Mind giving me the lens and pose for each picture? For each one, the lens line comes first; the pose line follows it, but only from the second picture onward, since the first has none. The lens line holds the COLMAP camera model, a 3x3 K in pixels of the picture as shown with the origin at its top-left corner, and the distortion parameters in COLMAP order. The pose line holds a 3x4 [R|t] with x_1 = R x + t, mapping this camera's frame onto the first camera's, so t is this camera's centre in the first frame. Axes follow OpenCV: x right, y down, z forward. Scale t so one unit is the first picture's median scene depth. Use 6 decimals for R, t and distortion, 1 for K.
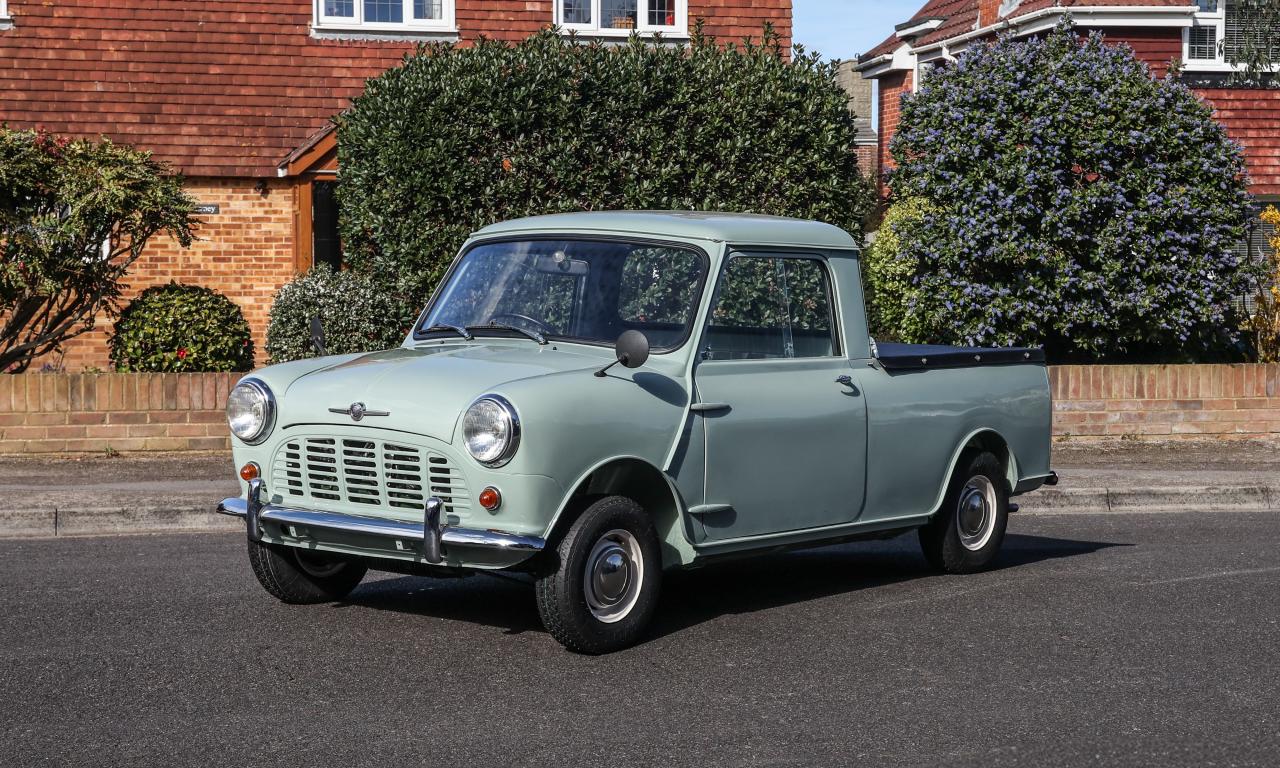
lens RADIAL K [[2367.2, 0, 643.4], [0, 2367.2, 368.6], [0, 0, 1]] dist [0.170341, 0.334572]
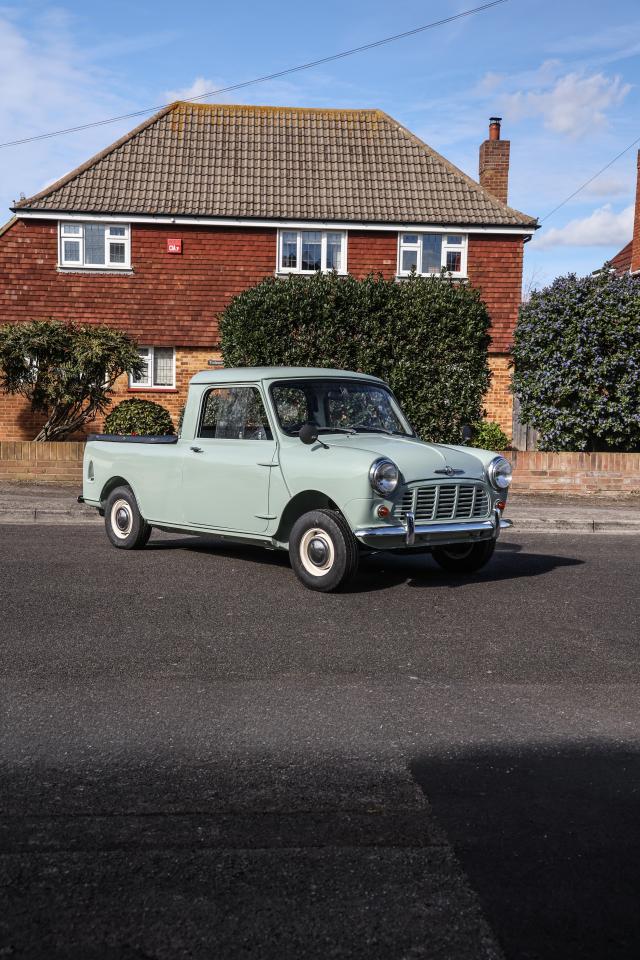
lens RADIAL K [[1150.3, 0, 317.1], [0, 1150.3, 491.3], [0, 0, 1]] dist [0.086906, 0.243437]
pose [[0.984386, 0.034976, -0.172514, 0.119607], [-0.027876, 0.998668, 0.043410, -0.004222], [0.173803, -0.037923, 0.984050, 0.071337]]
